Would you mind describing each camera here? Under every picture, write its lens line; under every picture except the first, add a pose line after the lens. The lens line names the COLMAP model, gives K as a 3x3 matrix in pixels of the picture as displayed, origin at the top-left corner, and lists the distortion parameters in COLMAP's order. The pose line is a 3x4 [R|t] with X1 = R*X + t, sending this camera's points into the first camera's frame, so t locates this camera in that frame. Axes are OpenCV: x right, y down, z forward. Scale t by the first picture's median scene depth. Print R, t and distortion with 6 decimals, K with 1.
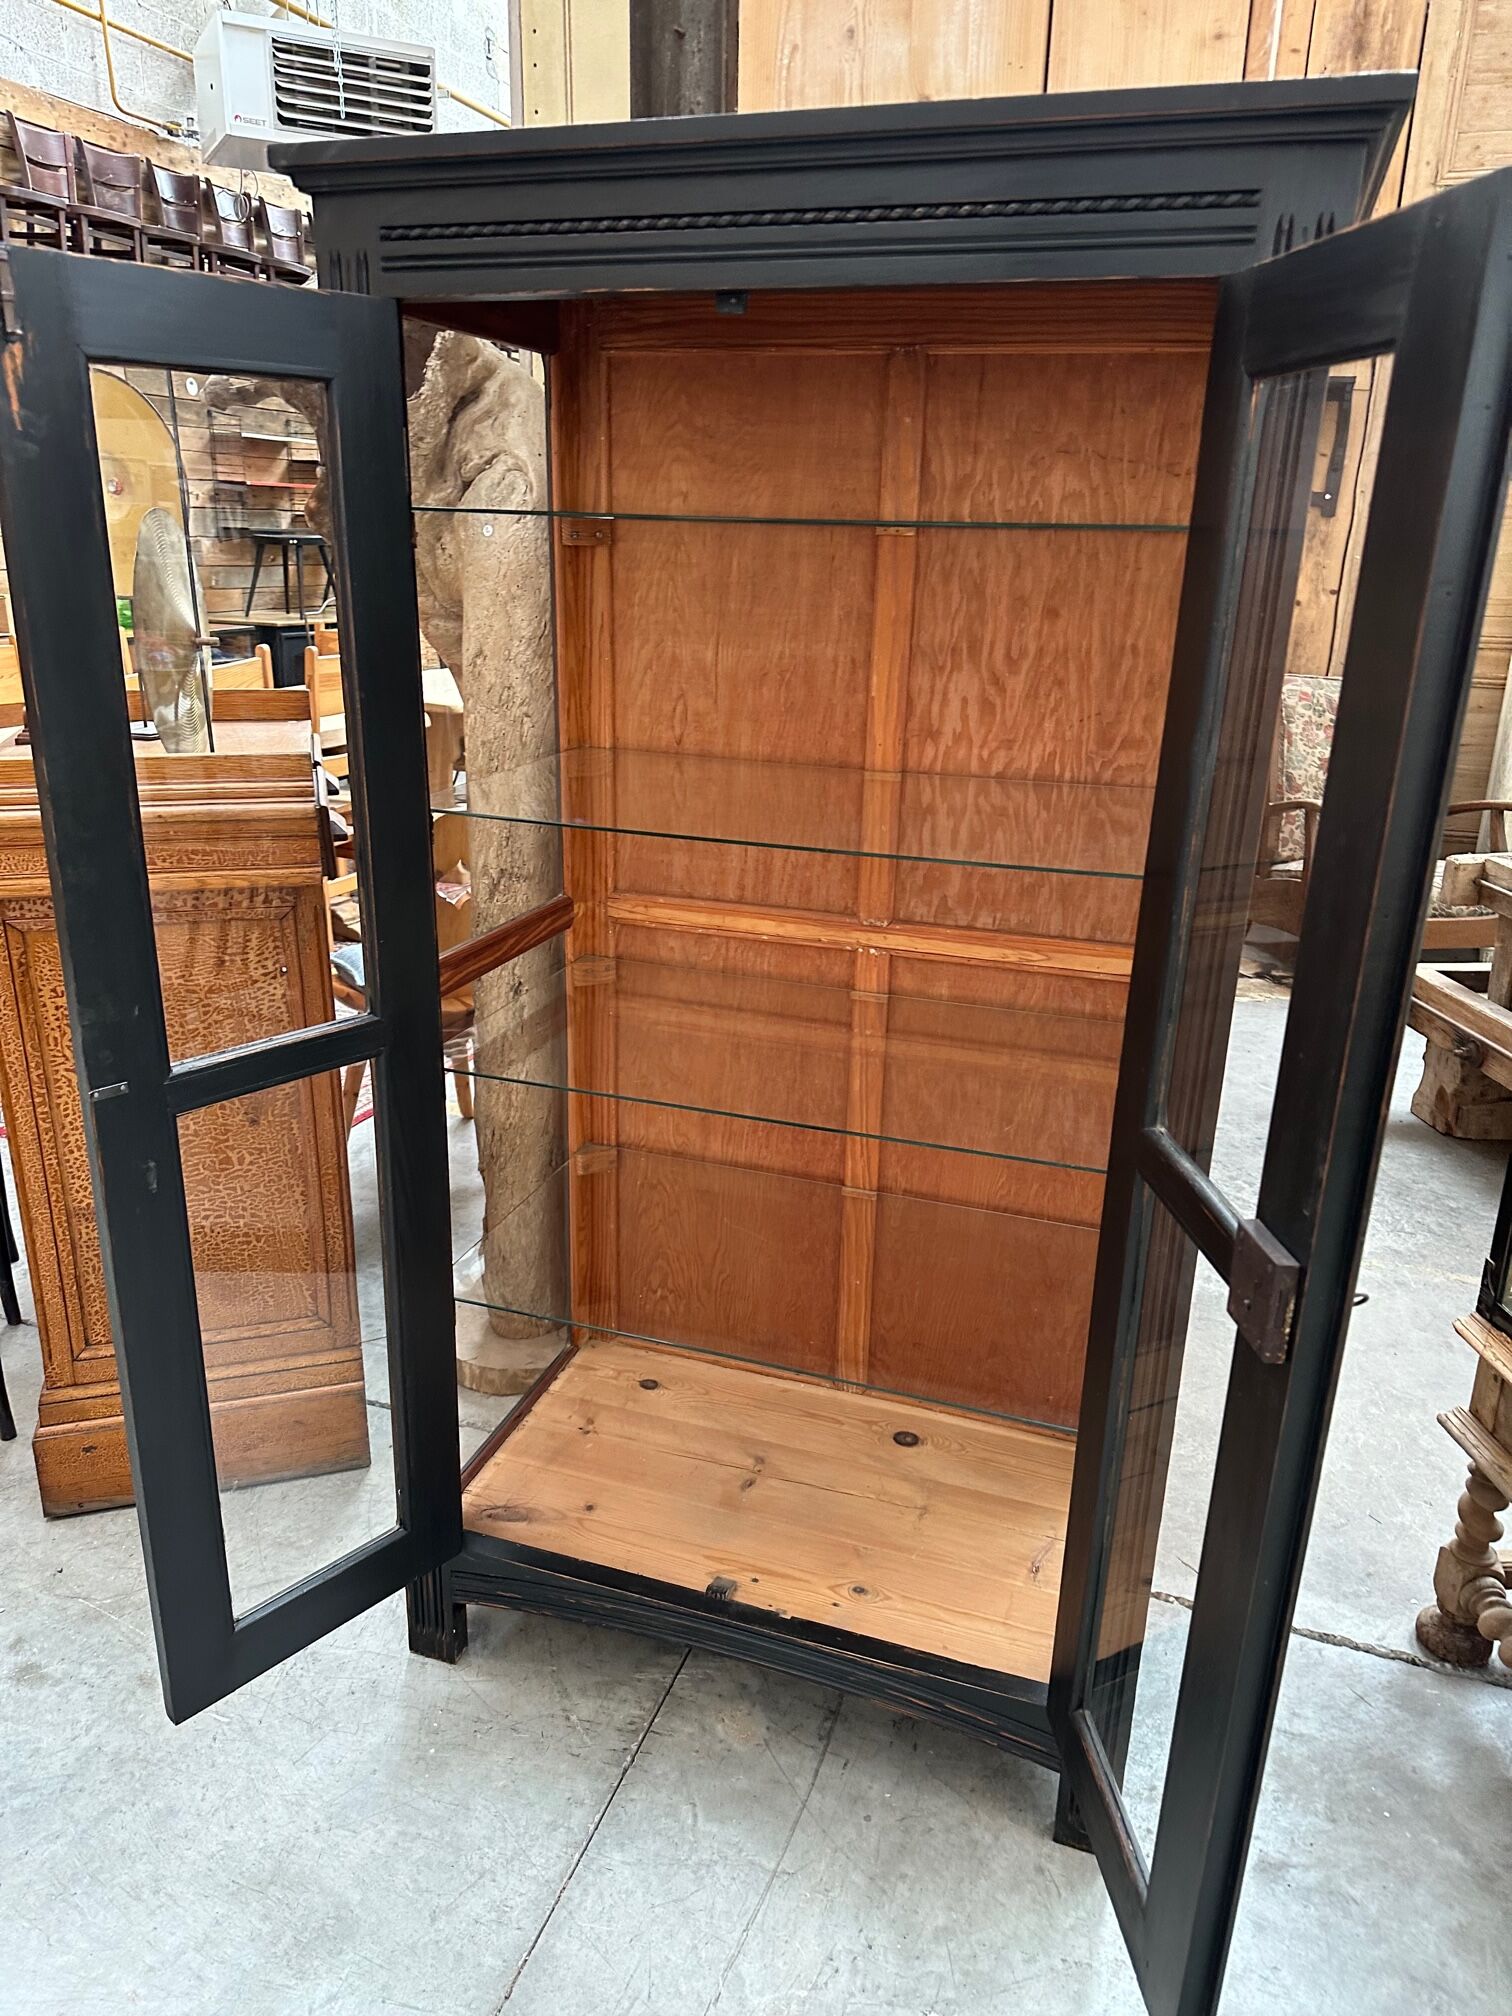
lens RADIAL K [[1428.8, 0, 744.0], [0, 1428.8, 1018.5], [0, 0, 1]] dist [0.024817, -0.029506]
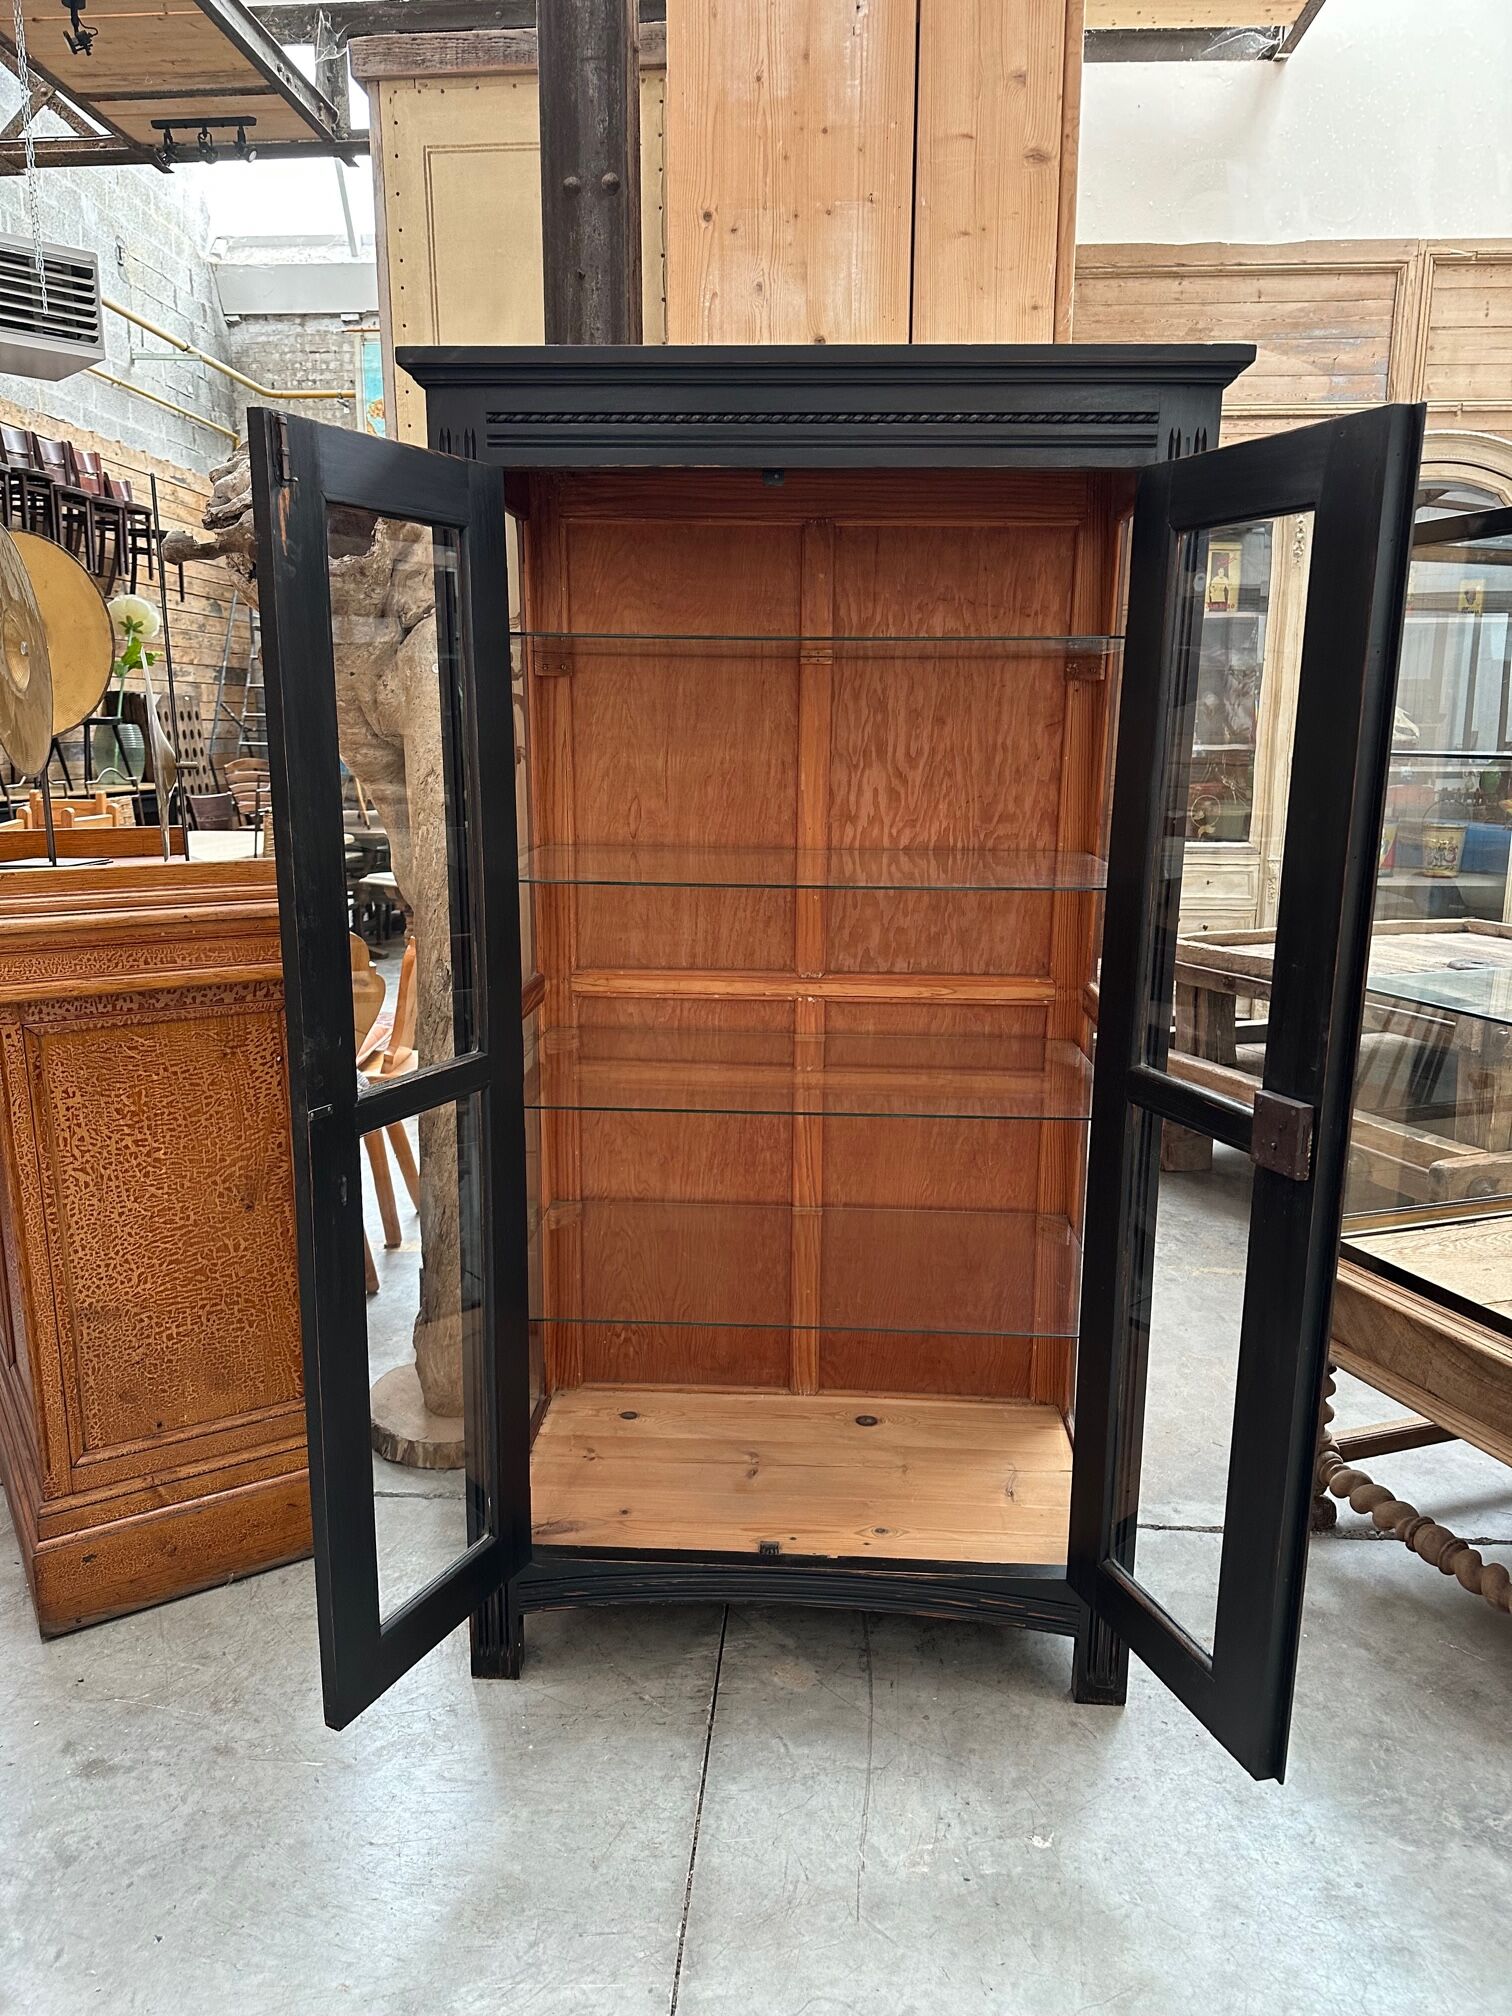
lens RADIAL K [[1428.8, 0, 752.7], [0, 1428.8, 1015.8], [0, 0, 1]] dist [0.024817, -0.029506]
pose [[0.961296, -0.071020, 0.266209, -0.286642], [0.102902, 0.988835, -0.107782, 0.093929], [-0.255582, 0.131004, 0.957870, -0.139781]]
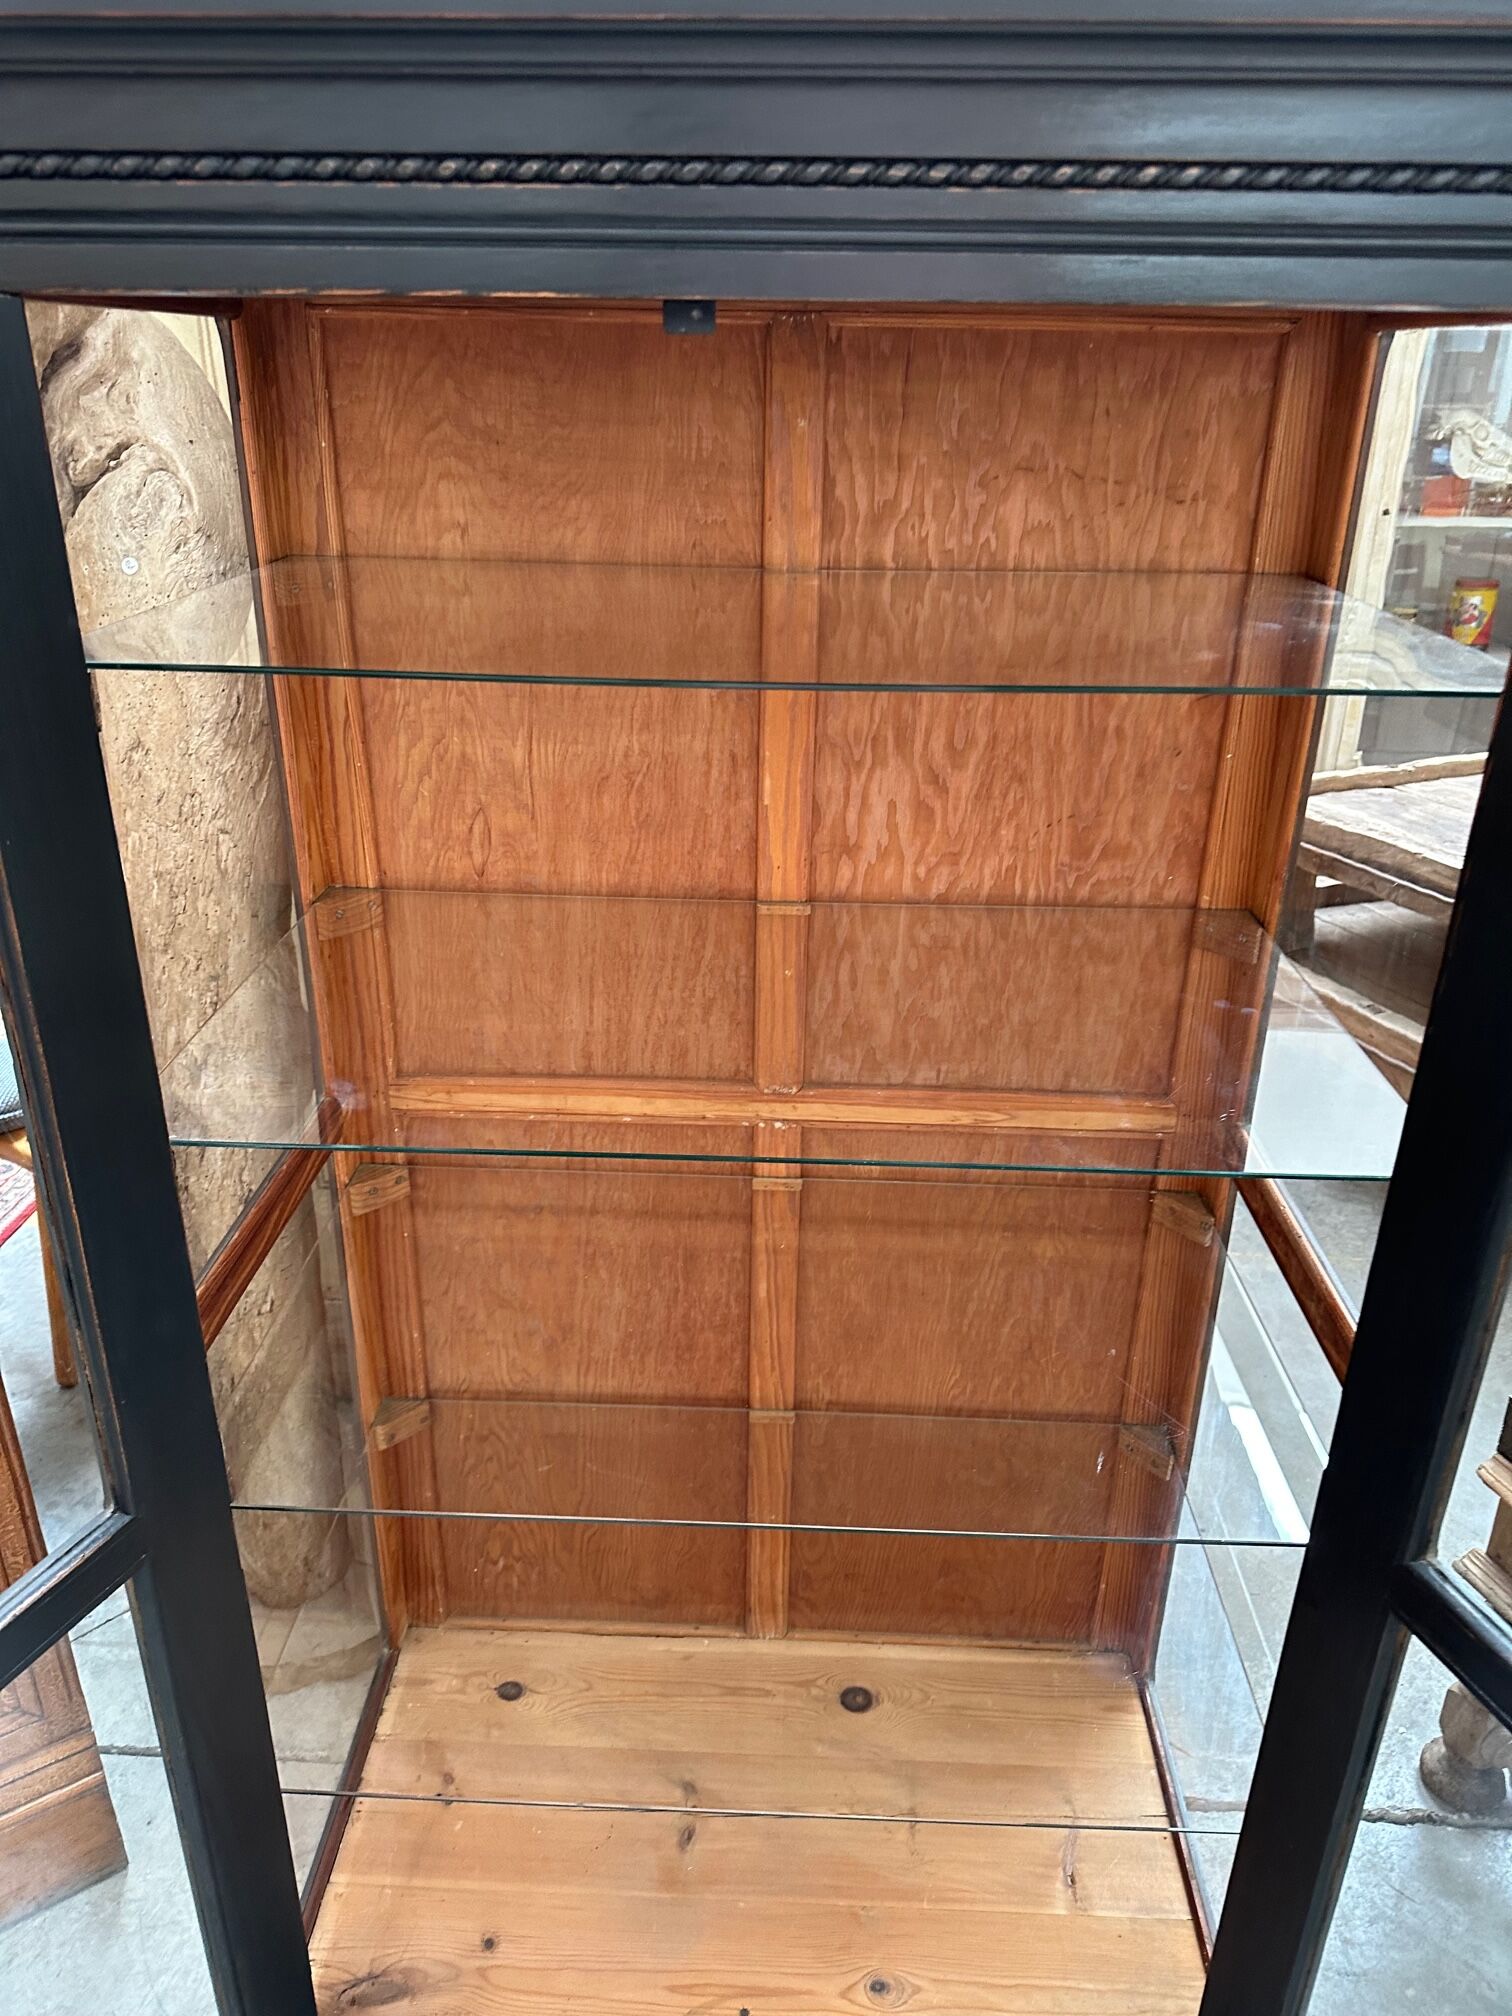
lens RADIAL K [[1428.8, 0, 743.9], [0, 1428.8, 990.2], [0, 0, 1]] dist [0.024817, -0.029506]
pose [[0.957882, -0.125627, 0.258225, -0.113962], [0.103518, 0.989832, 0.097557, -0.200508], [-0.267855, -0.066717, 0.961147, 0.303256]]
